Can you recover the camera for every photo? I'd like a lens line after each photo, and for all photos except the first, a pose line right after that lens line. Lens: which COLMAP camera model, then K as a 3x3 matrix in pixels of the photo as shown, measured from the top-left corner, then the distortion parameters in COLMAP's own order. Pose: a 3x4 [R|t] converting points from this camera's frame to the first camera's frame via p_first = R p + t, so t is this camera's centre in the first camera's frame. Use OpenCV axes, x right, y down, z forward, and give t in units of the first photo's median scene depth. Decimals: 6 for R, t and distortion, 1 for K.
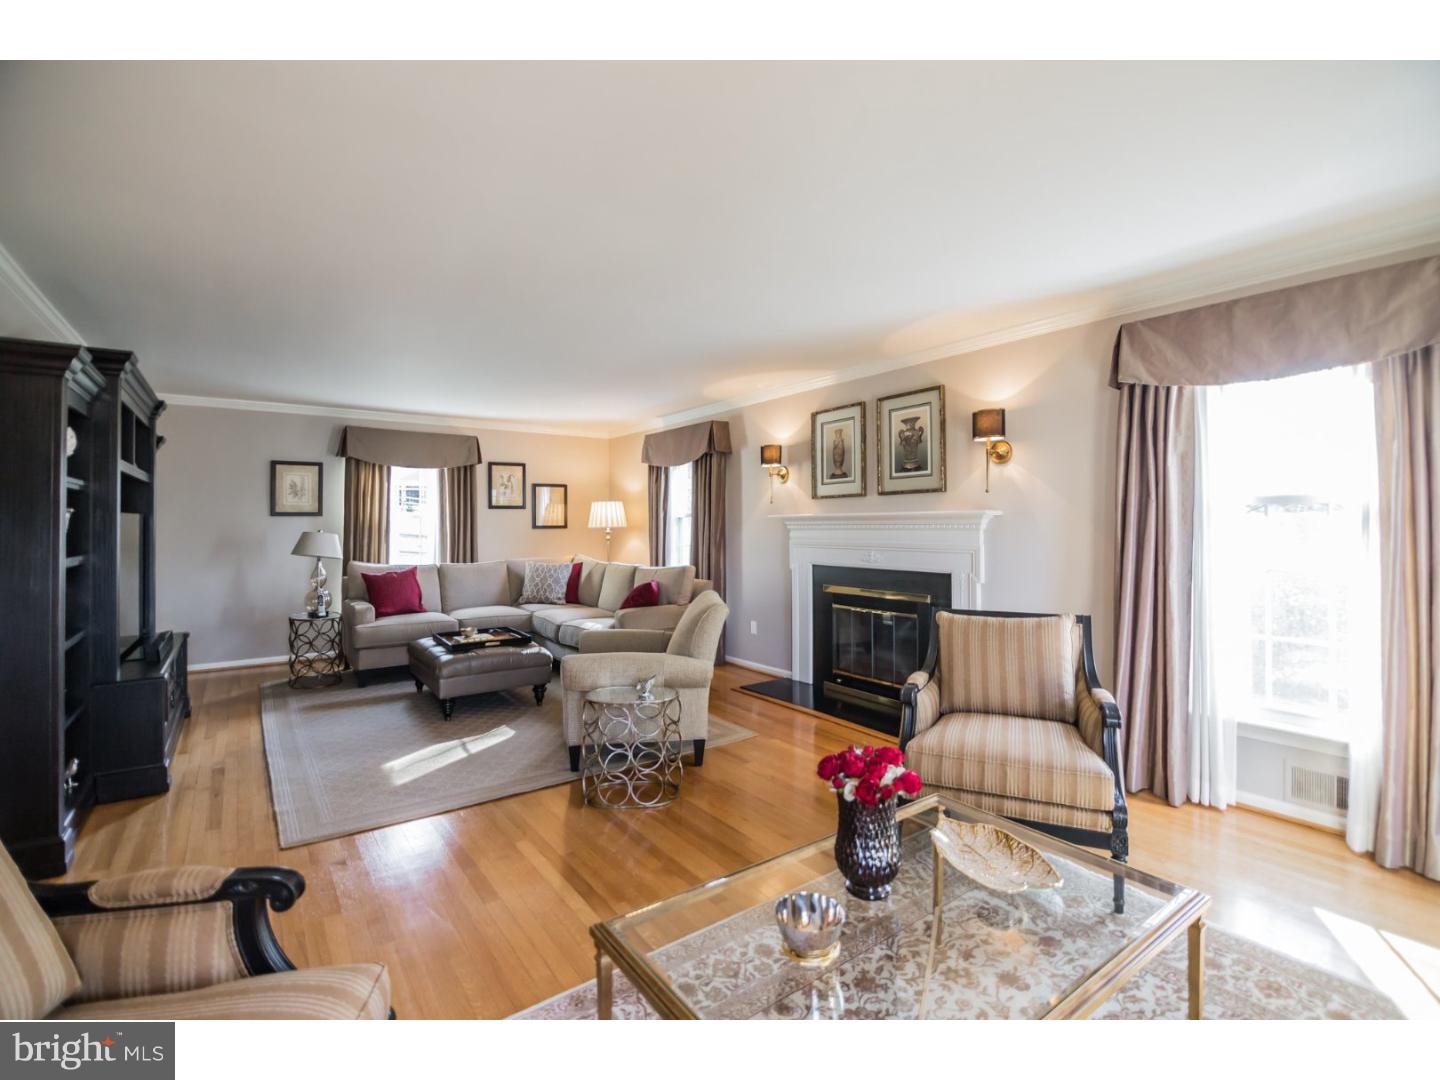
lens RADIAL K [[661.8, 0, 735.5], [0, 661.8, 530.9], [0, 0, 1]] dist [-0.012288, -0.001956]
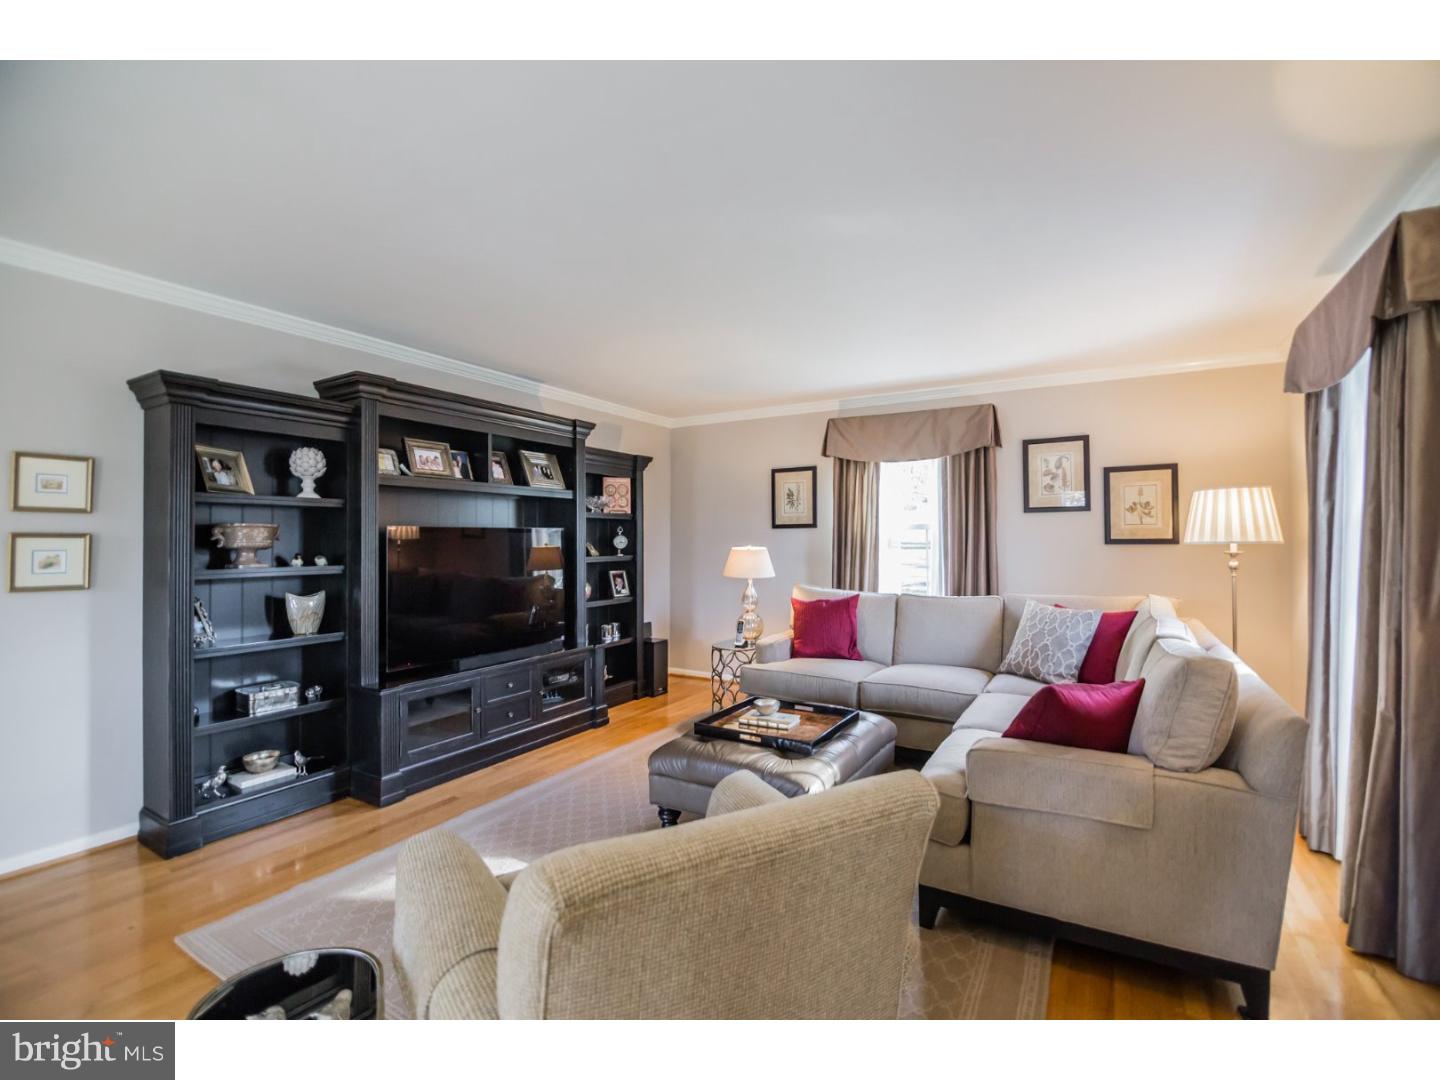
lens RADIAL K [[661.8, 0, 717.8], [0, 661.8, 543.0], [0, 0, 1]] dist [-0.012288, -0.001956]
pose [[0.384815, 0.002152, -0.922991, 0.115040], [-0.009177, 0.999957, -0.001495, -0.000900], [0.922948, 0.009045, 0.384818, 0.531110]]
